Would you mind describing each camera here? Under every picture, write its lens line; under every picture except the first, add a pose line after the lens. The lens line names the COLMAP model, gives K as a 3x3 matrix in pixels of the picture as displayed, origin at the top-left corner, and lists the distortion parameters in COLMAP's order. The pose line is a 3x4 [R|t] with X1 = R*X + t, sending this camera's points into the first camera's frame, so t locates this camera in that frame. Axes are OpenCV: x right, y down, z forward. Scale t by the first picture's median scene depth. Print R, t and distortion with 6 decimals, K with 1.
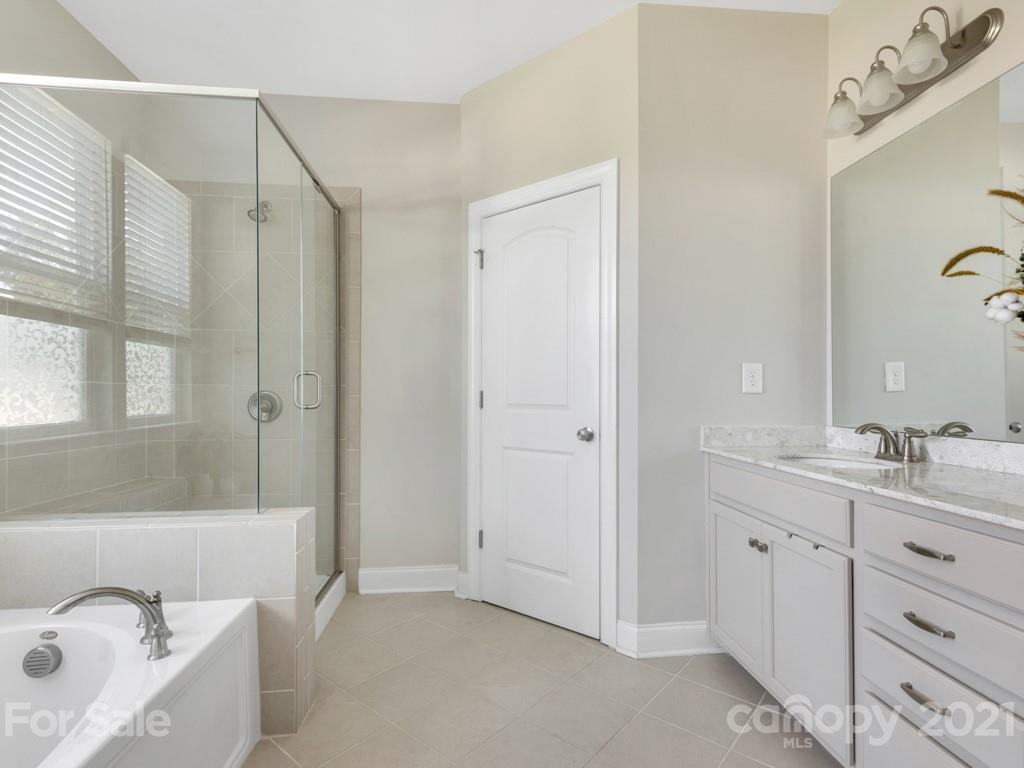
lens RADIAL K [[522.1, 0, 510.6], [0, 522.1, 387.2], [0, 0, 1]] dist [0.007482, -0.001224]
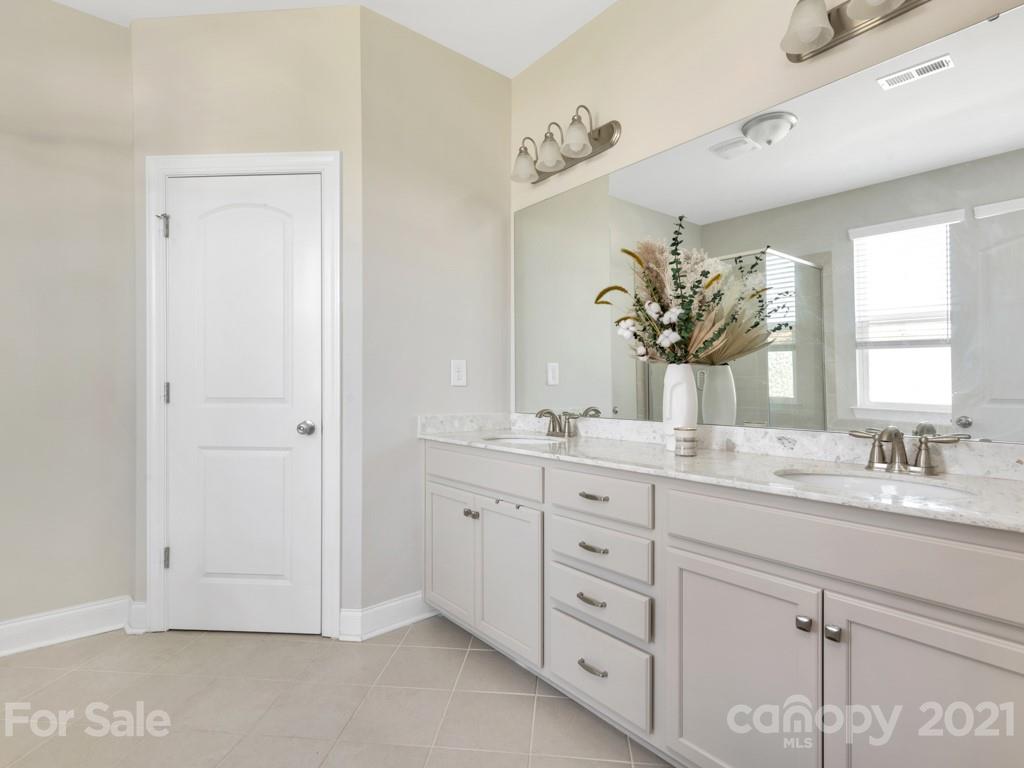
lens RADIAL K [[522.1, 0, 512.8], [0, 522.1, 385.1], [0, 0, 1]] dist [0.007482, -0.001224]
pose [[0.818367, 0.004420, 0.574679, -0.109289], [-0.009149, 0.999944, 0.005338, 0.002145], [-0.574623, -0.009626, 0.818361, -0.017769]]
